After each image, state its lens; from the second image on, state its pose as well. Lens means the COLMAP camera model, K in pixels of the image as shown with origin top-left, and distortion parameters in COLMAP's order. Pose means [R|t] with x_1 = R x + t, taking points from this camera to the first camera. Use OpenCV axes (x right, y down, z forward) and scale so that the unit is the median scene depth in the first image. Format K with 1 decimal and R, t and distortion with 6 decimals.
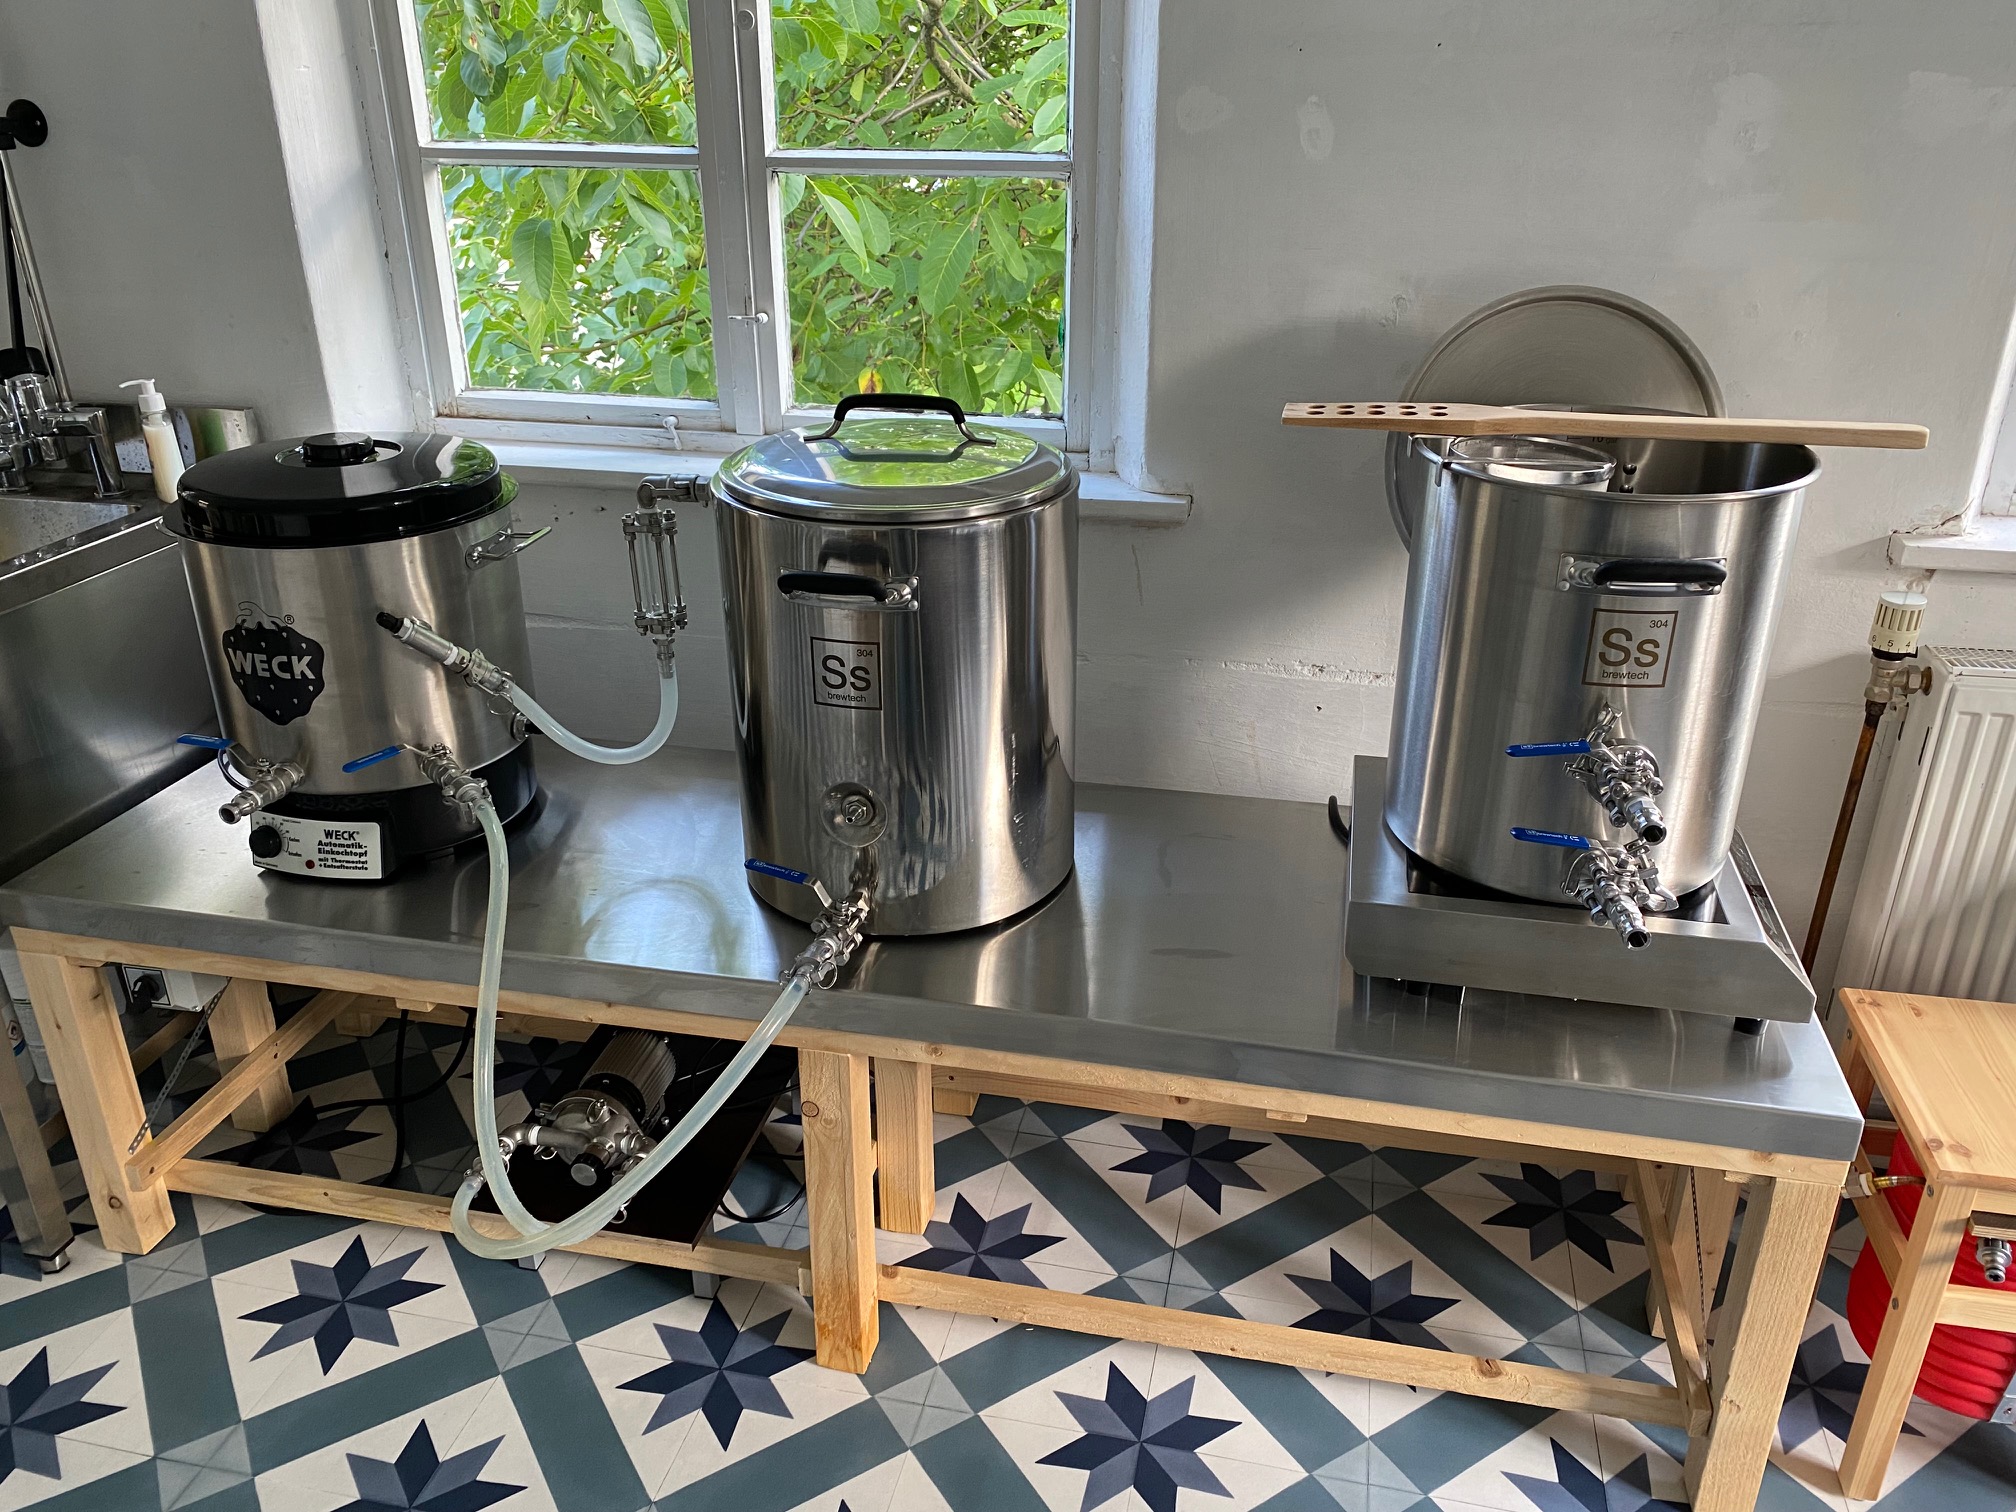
lens RADIAL K [[1517.8, 0, 1012.3], [0, 1517.8, 750.0], [0, 0, 1]] dist [0.024869, -0.041587]
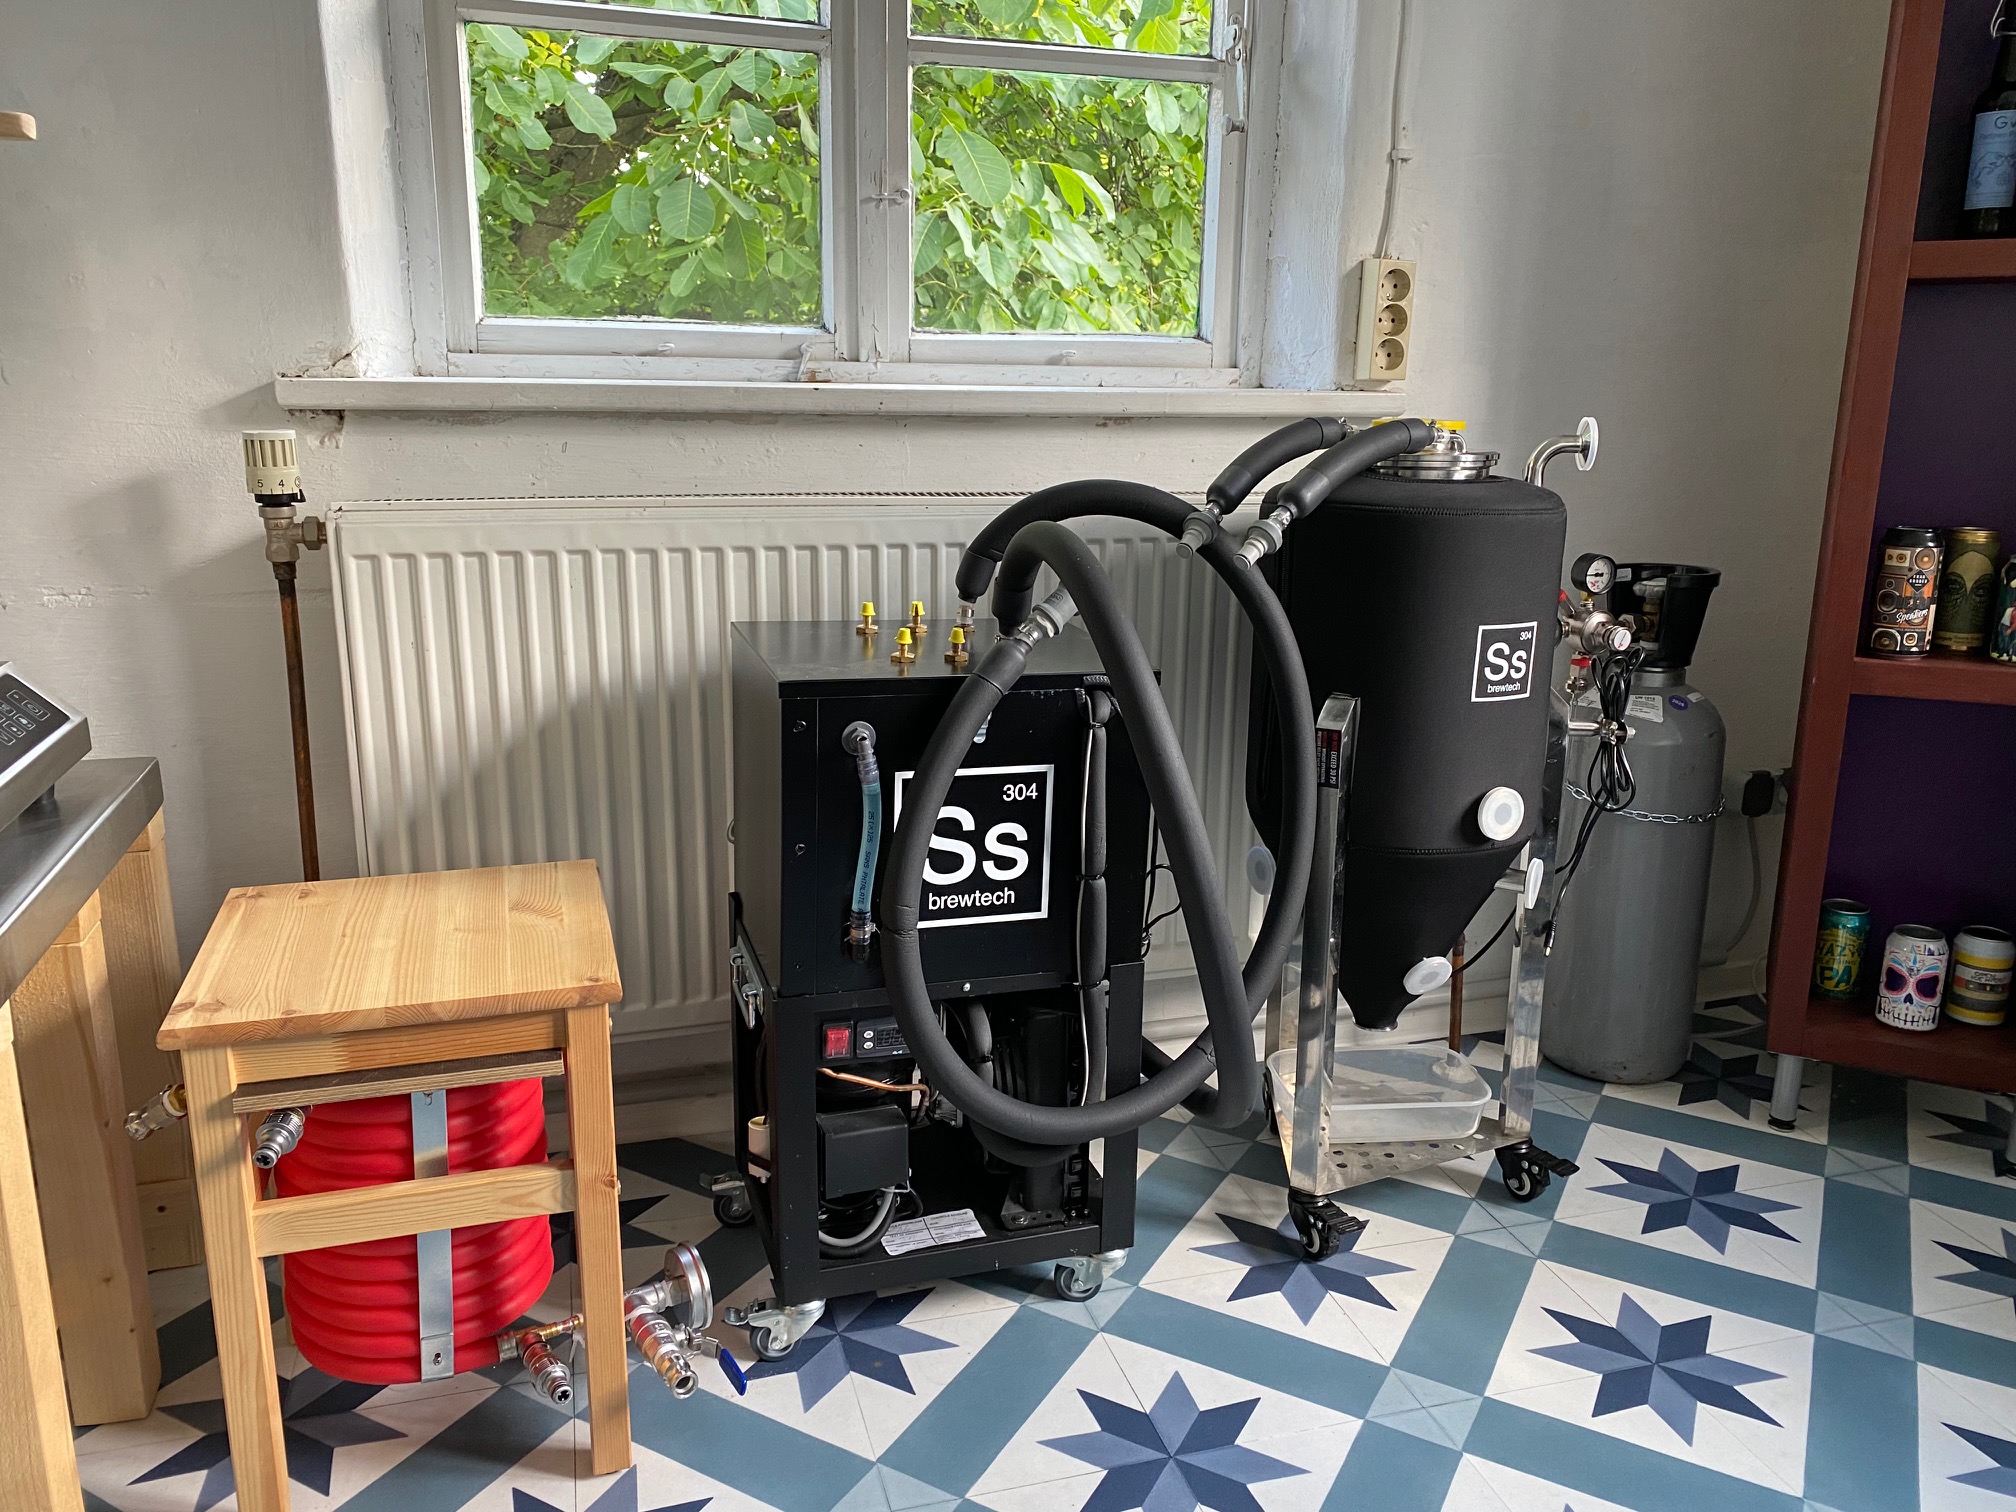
lens RADIAL K [[1517.8, 0, 1012.2], [0, 1517.8, 768.6], [0, 0, 1]] dist [0.024869, -0.041587]
pose [[0.867843, -0.109490, 0.484623, 0.504767], [0.188398, 0.975090, -0.117075, 0.255575], [-0.459733, 0.192905, 0.866853, 0.106828]]
